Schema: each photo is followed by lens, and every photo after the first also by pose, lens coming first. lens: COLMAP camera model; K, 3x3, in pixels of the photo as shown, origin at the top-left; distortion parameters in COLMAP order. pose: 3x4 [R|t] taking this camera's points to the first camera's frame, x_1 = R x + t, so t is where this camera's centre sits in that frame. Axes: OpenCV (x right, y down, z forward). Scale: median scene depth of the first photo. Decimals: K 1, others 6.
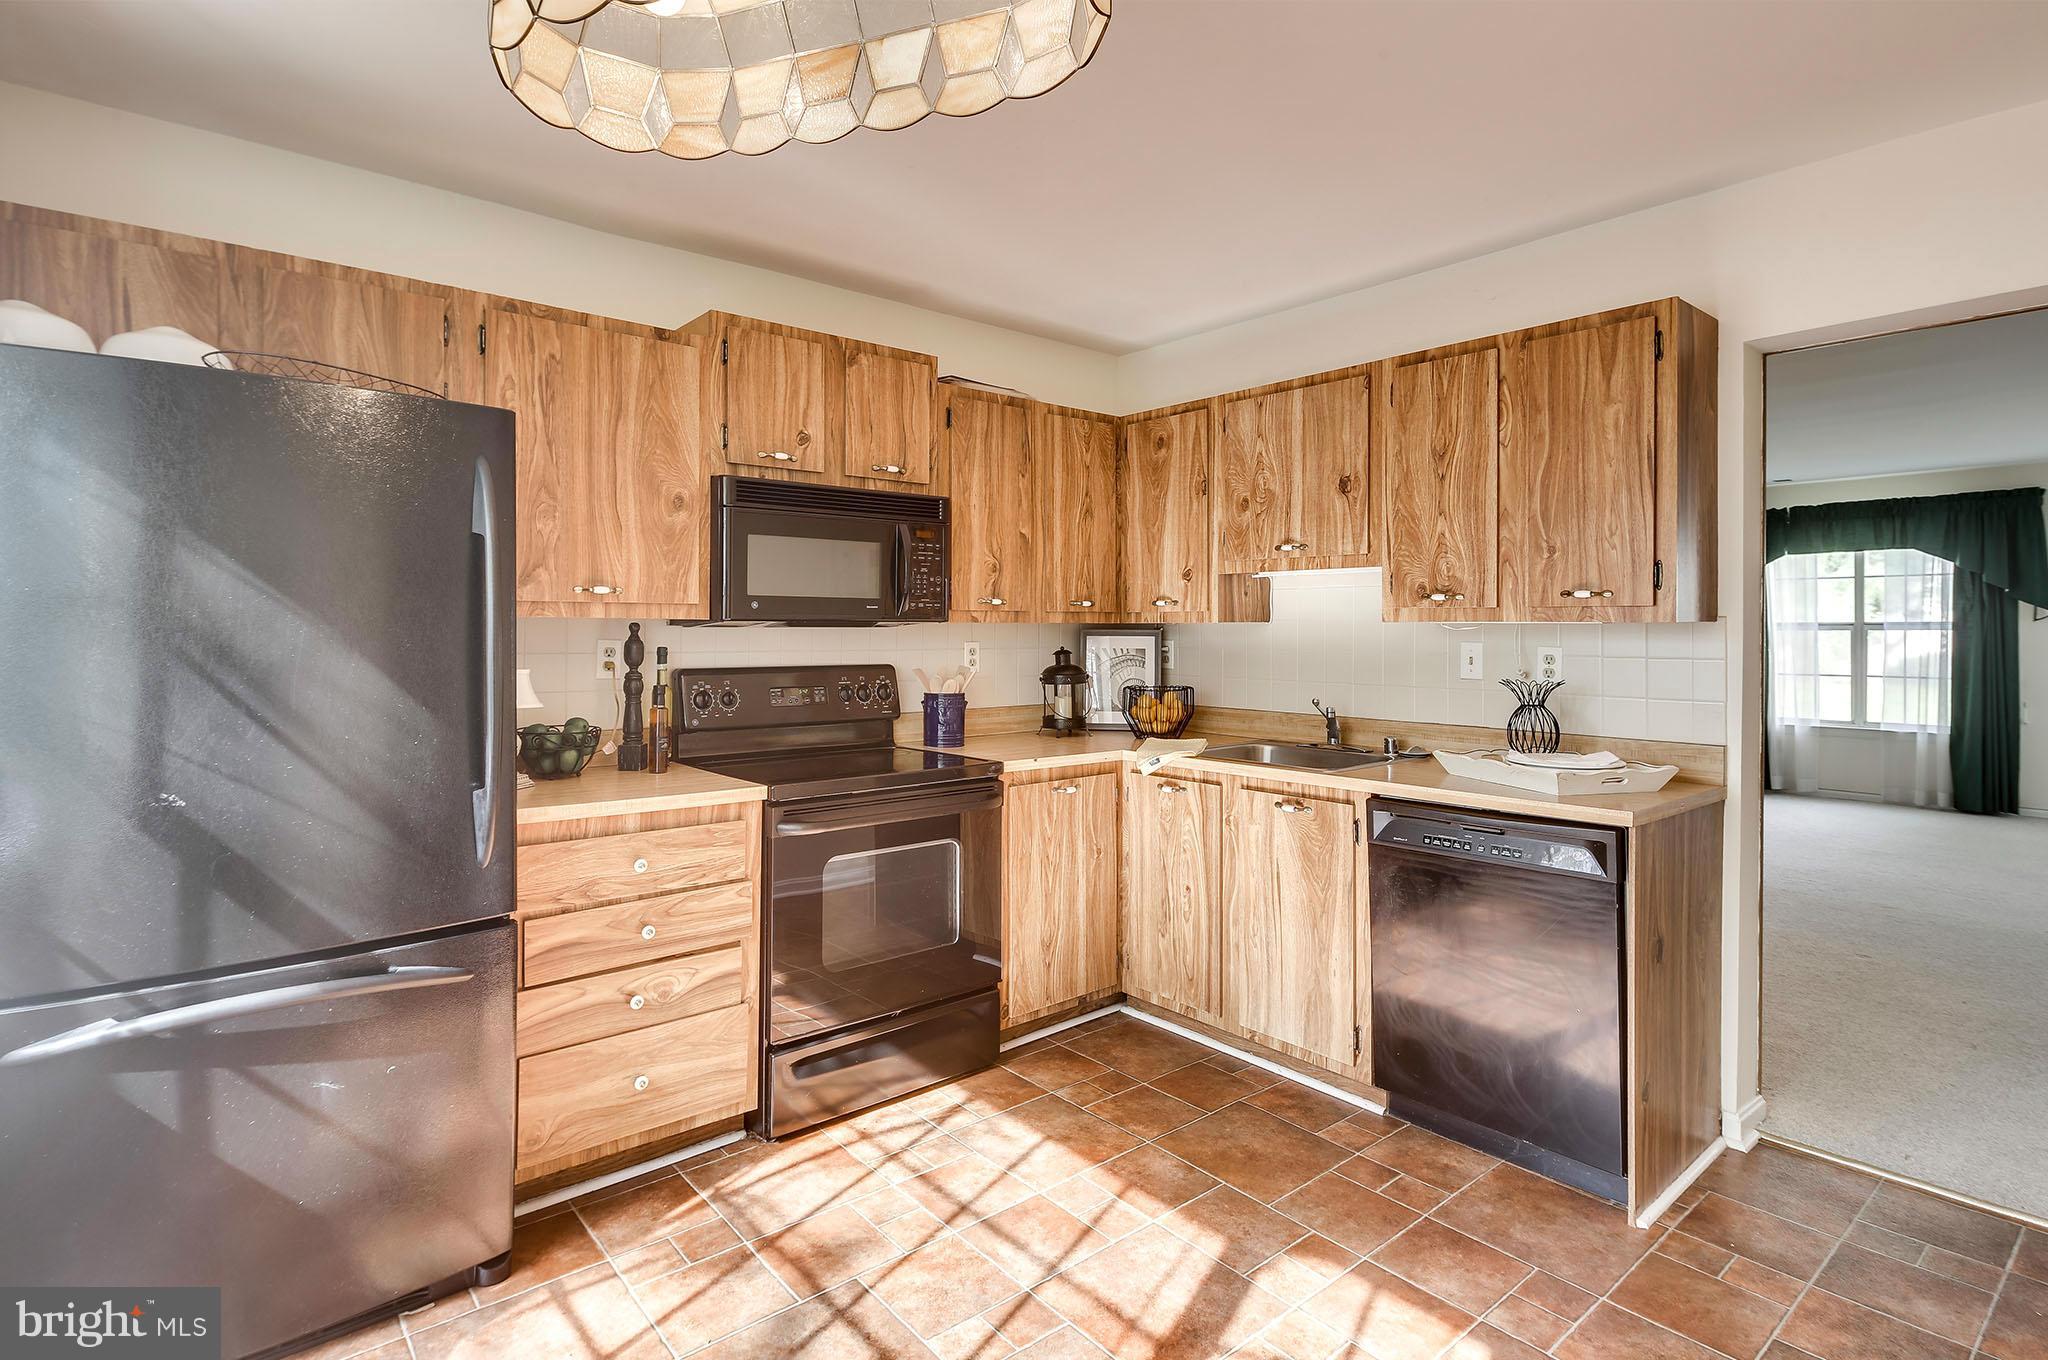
lens RADIAL K [[1021.6, 0, 1019.9], [0, 1021.6, 627.2], [0, 0, 1]] dist [0.003926, 0.000152]
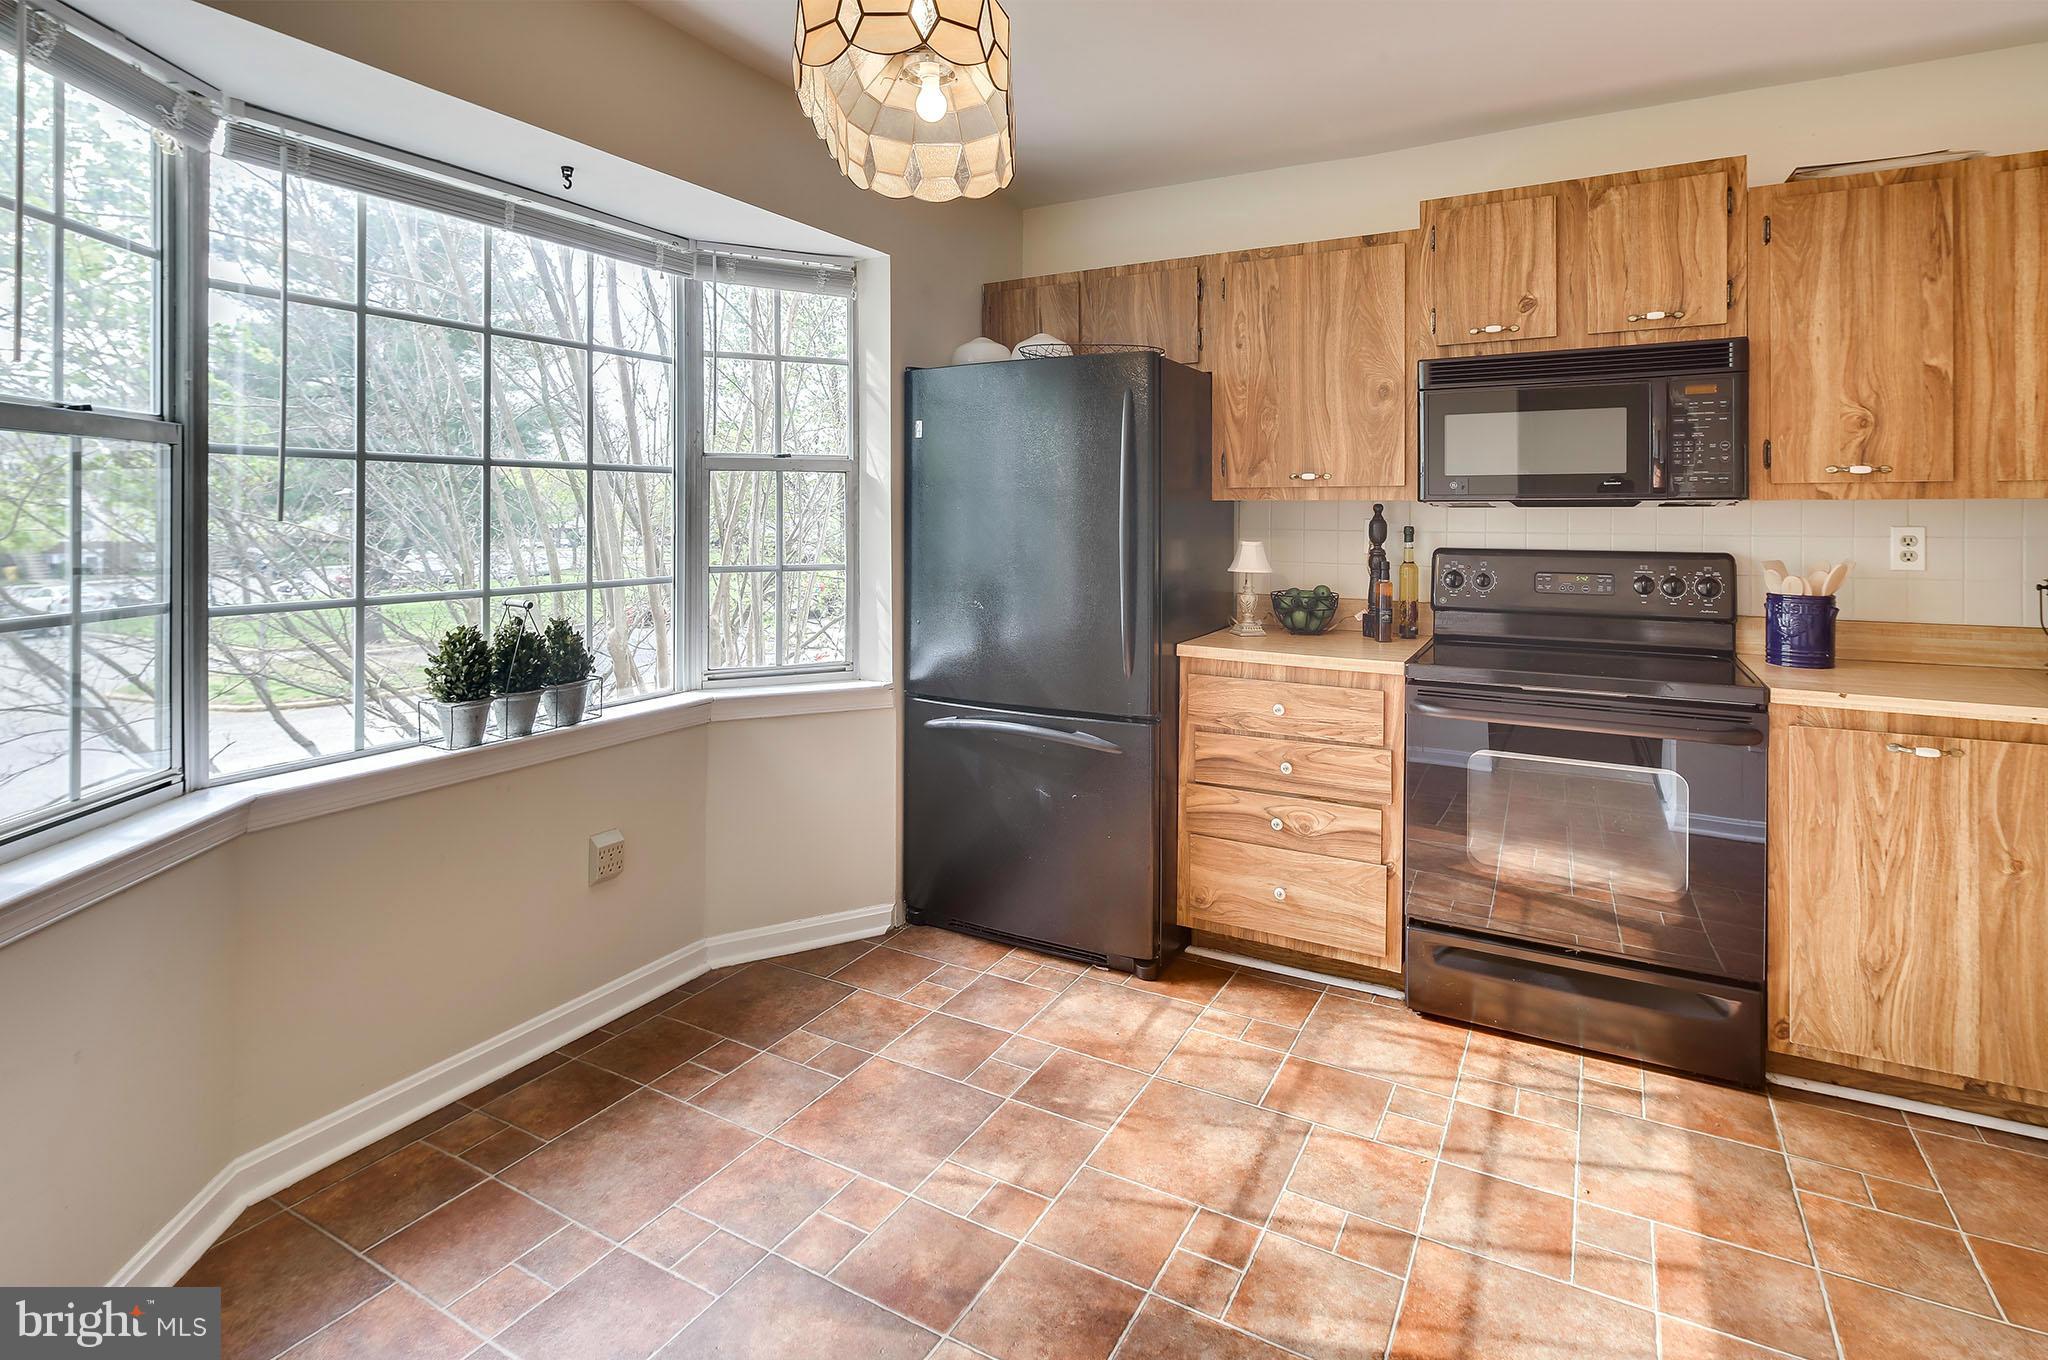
lens RADIAL K [[1035.0, 0, 1022.4], [0, 1035.0, 512.3], [0, 0, 1]] dist [0.000642, -0.000488]
pose [[0.352694, 0.000026, -0.935739, 0.539518], [0.003537, 0.999993, 0.001361, 0.001695], [0.935732, -0.003790, 0.352692, 0.251597]]
